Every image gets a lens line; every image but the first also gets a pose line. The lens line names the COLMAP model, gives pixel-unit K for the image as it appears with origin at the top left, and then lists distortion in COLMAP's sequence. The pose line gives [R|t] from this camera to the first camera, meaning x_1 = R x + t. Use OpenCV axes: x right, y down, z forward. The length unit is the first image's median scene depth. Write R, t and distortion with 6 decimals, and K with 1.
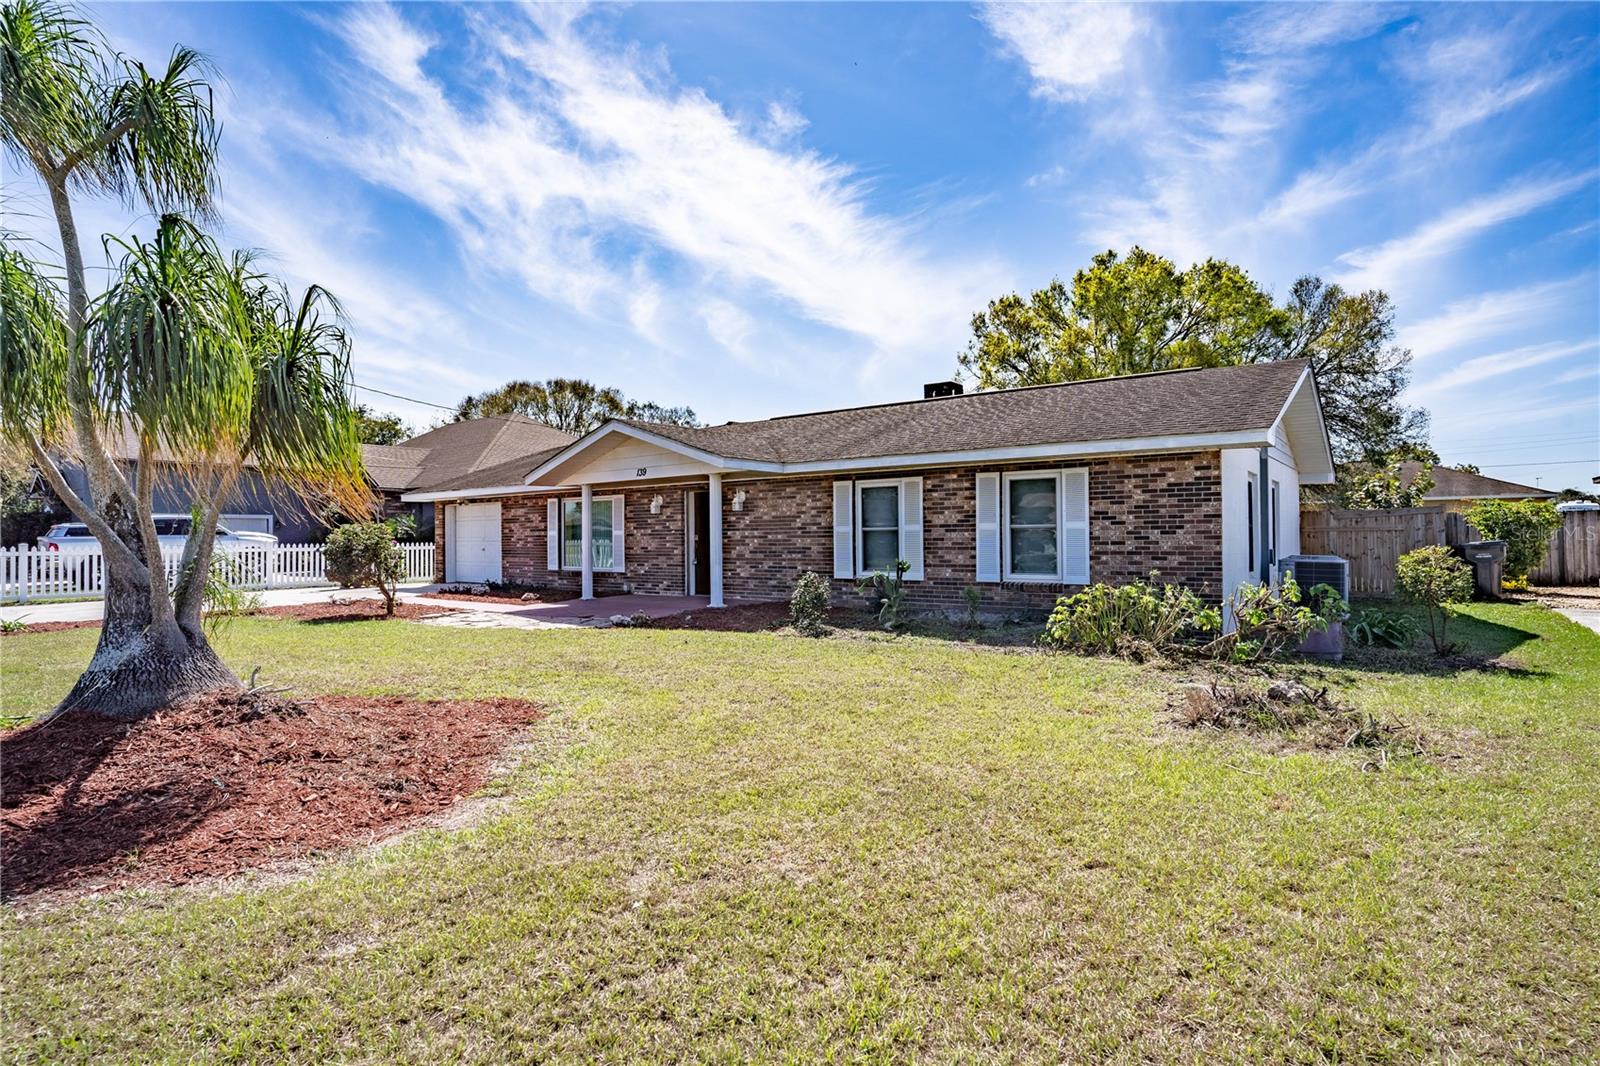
lens RADIAL K [[830.4, 0, 800.0], [0, 830.4, 533.0], [0, 0, 1]] dist [-0.064387, 0.029110]
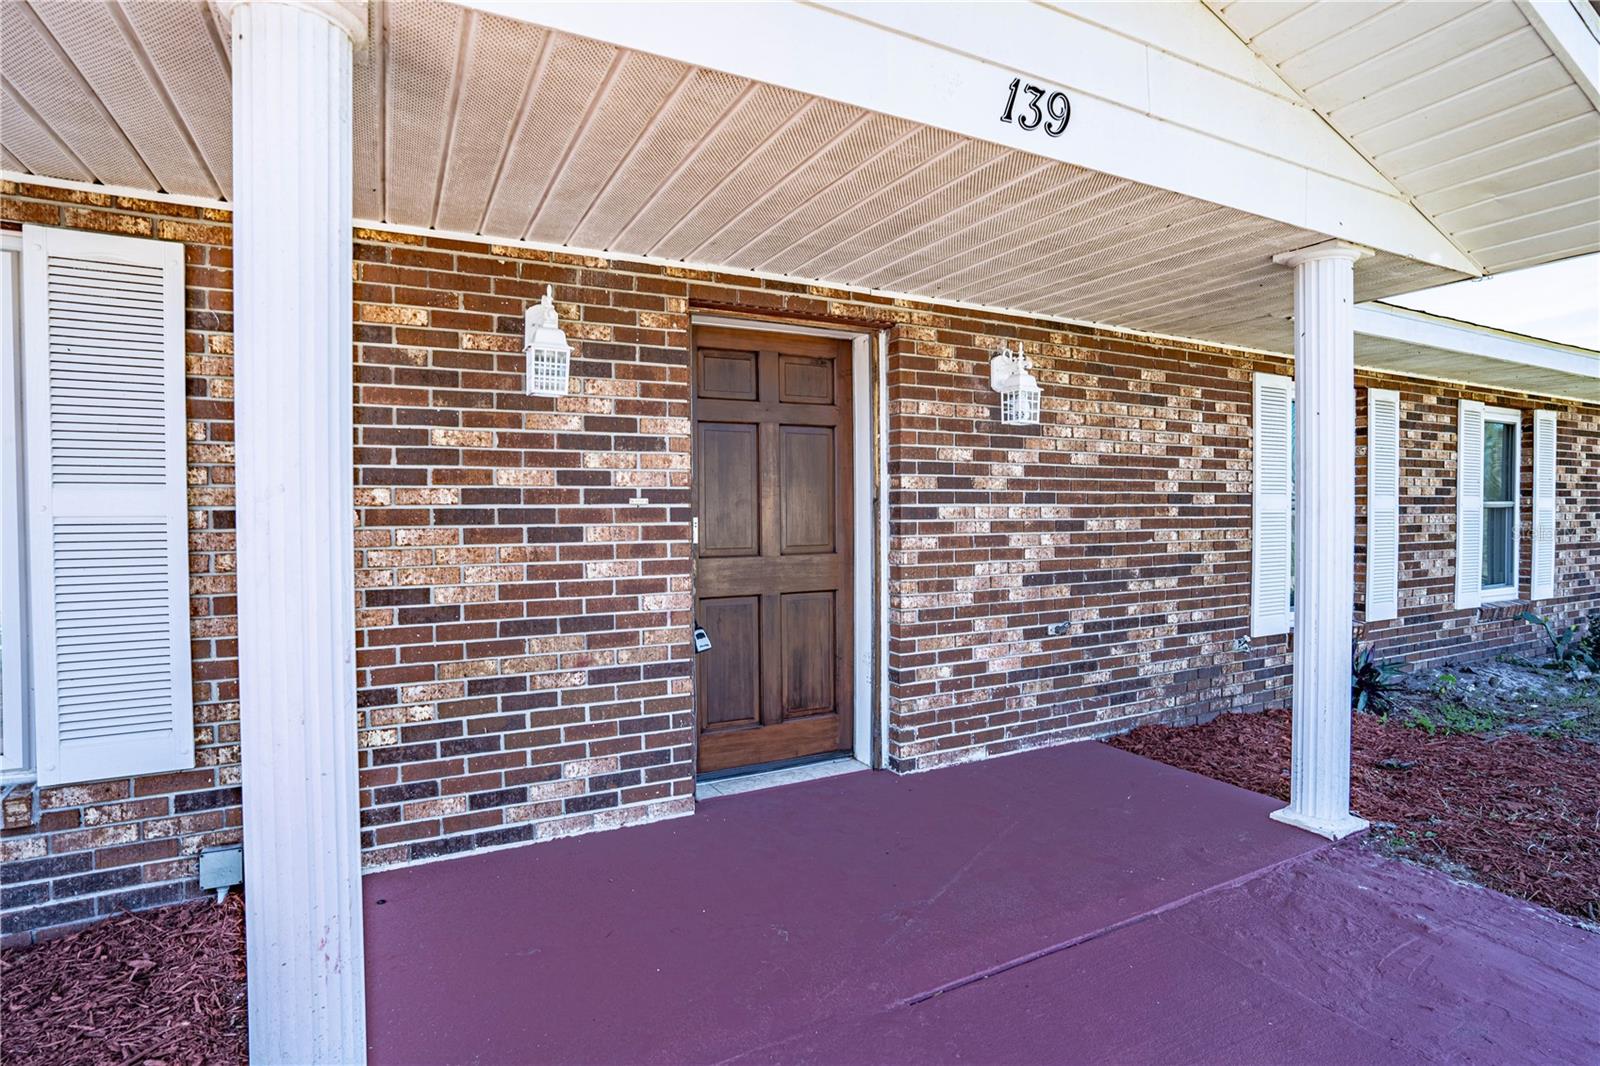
lens RADIAL K [[830.4, 0, 800.0], [0, 830.4, 533.0], [0, 0, 1]] dist [-0.064387, 0.029110]
pose [[0.416325, -0.019293, 0.909011, -0.404018], [-0.005460, 0.999704, 0.023718, 0.001130], [-0.909199, -0.014838, 0.416096, 1.132512]]
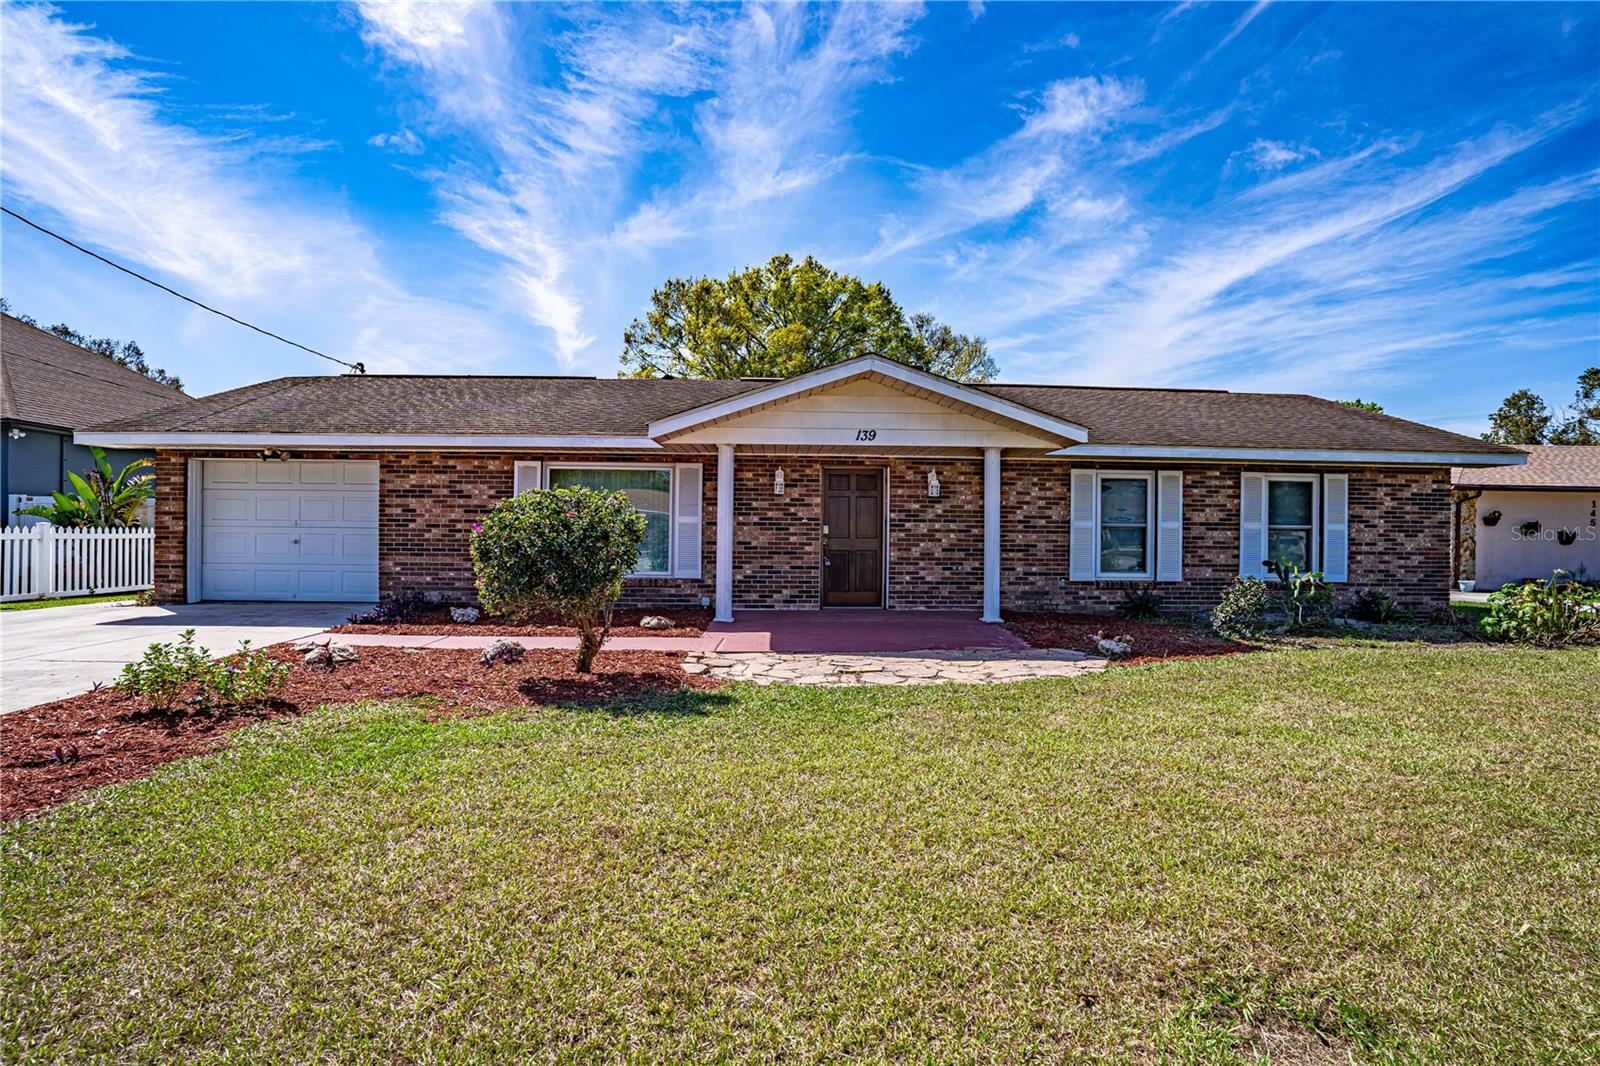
lens RADIAL K [[812.9, 0, 800.0], [0, 812.9, 533.0], [0, 0, 1]] dist [-0.060004, 0.025896]
pose [[0.764366, 0.015914, 0.644586, -0.783664], [-0.020914, 0.999781, 0.000117, 0.011443], [-0.644443, -0.013571, 0.764532, 0.592098]]
